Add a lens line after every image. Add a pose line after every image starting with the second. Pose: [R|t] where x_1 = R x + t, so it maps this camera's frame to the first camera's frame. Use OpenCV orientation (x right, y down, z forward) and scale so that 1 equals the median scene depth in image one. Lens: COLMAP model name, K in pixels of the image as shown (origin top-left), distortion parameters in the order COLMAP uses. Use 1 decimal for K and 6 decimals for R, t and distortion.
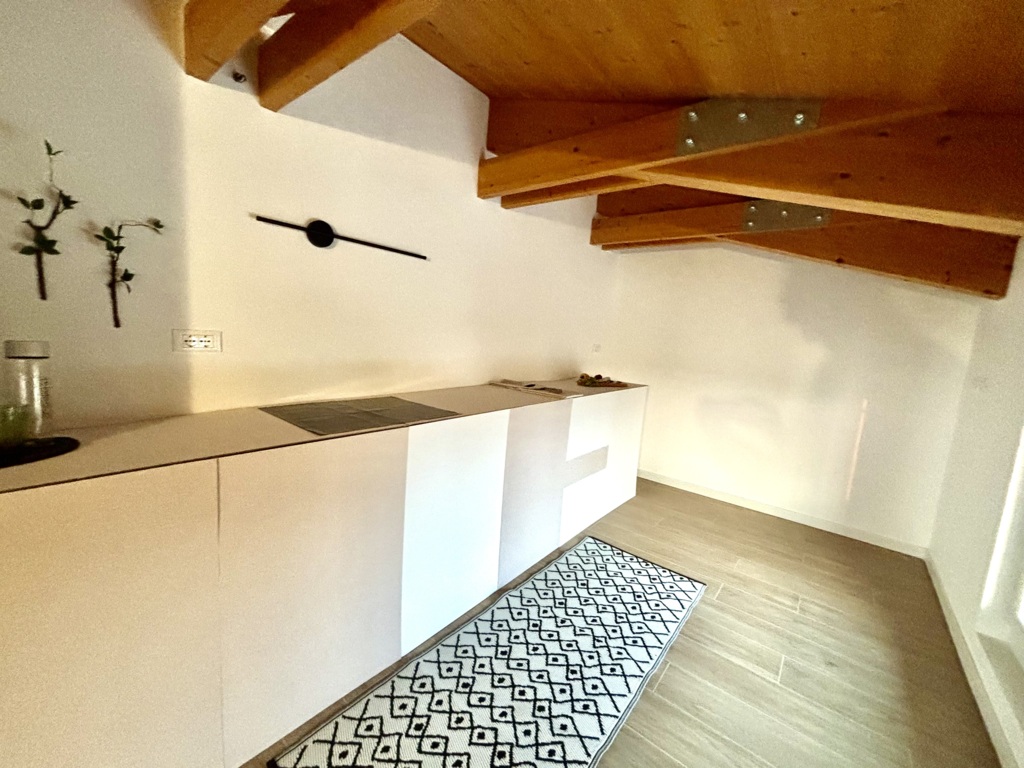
lens RADIAL K [[410.9, 0, 488.3], [0, 410.9, 419.2], [0, 0, 1]] dist [-0.005835, -0.001056]
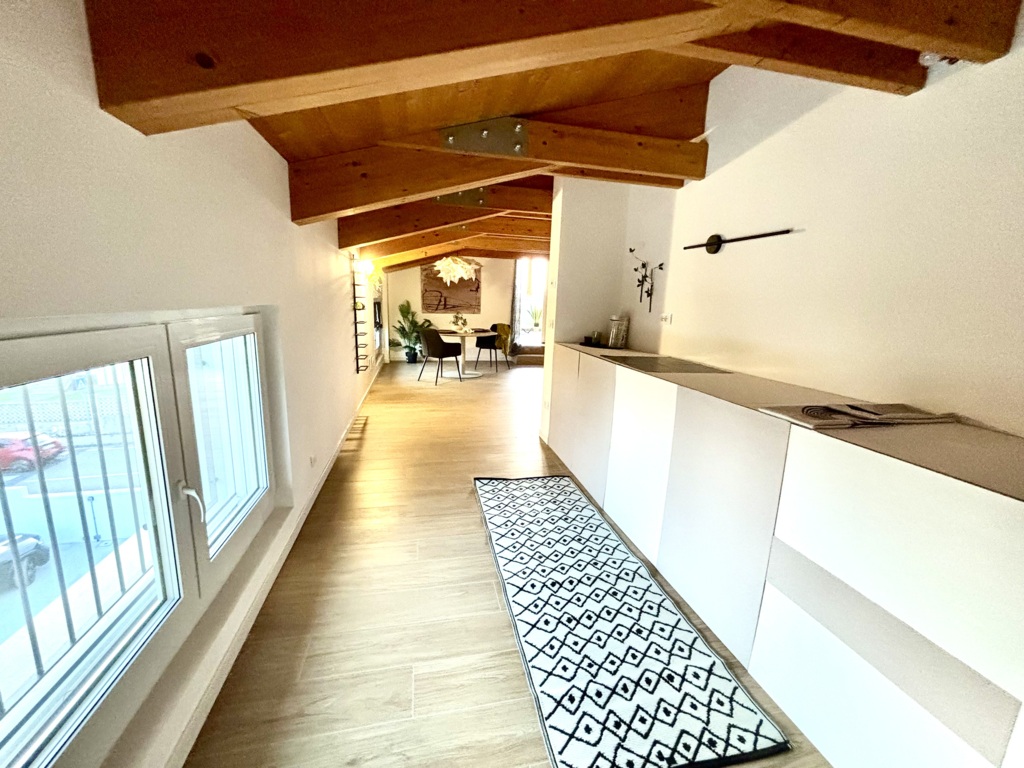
lens RADIAL K [[410.9, 0, 509.4], [0, 410.9, 382.7], [0, 0, 1]] dist [-0.005835, -0.001056]
pose [[-0.602575, 0.077622, -0.794279, 1.043764], [-0.233526, 0.934547, 0.268493, -0.183115], [0.763131, 0.347272, -0.545007, 1.203025]]
